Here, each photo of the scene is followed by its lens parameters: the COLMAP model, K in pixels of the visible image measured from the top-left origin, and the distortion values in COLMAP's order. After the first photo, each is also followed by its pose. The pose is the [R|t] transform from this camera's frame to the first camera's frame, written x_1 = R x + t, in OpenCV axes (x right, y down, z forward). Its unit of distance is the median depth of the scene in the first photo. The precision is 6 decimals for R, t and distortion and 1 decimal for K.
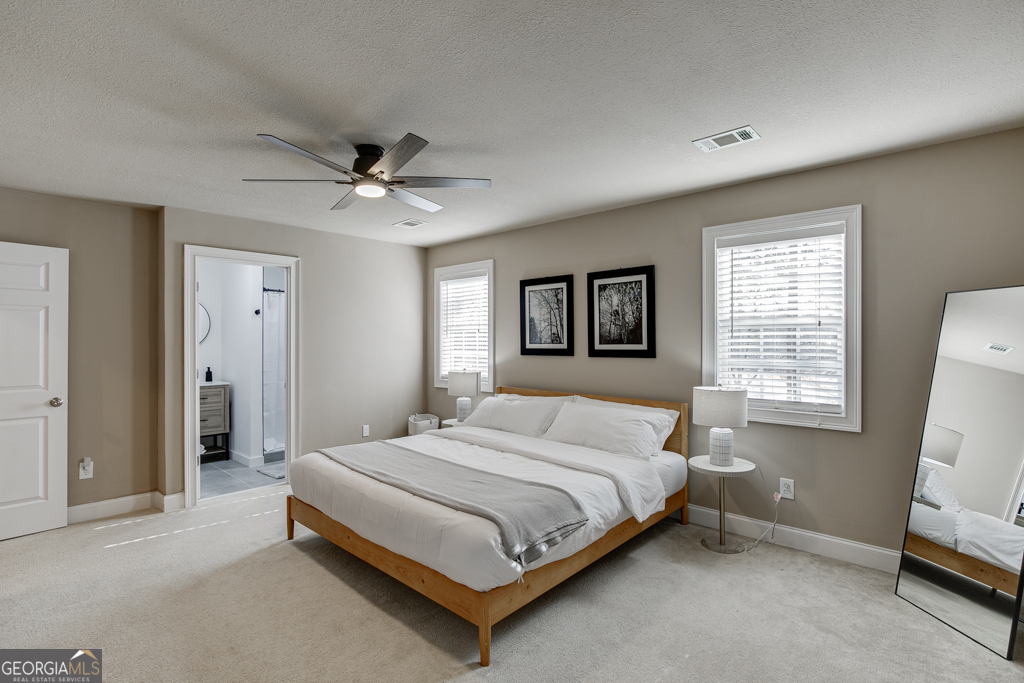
lens RADIAL K [[489.6, 0, 511.1], [0, 489.6, 342.5], [0, 0, 1]] dist [-0.017824, -0.000414]
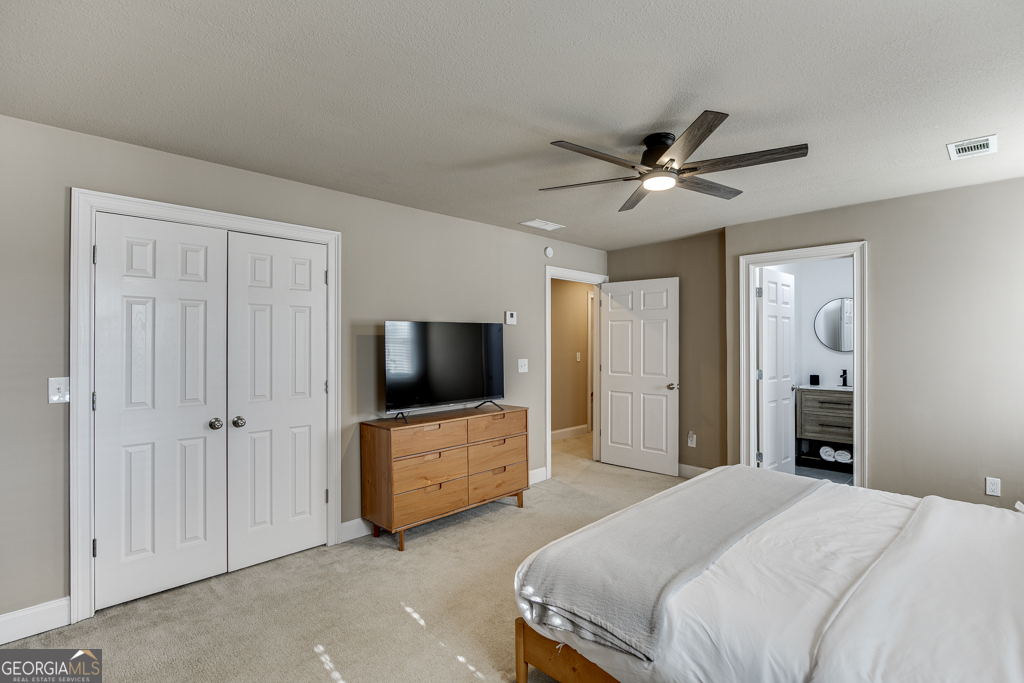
lens RADIAL K [[489.6, 0, 511.1], [0, 489.6, 338.0], [0, 0, 1]] dist [-0.017824, -0.000414]
pose [[-0.043428, -0.005081, -0.999044, 0.514926], [-0.003705, 0.999981, -0.004925, -0.009798], [0.999050, 0.003488, -0.043446, 0.596648]]
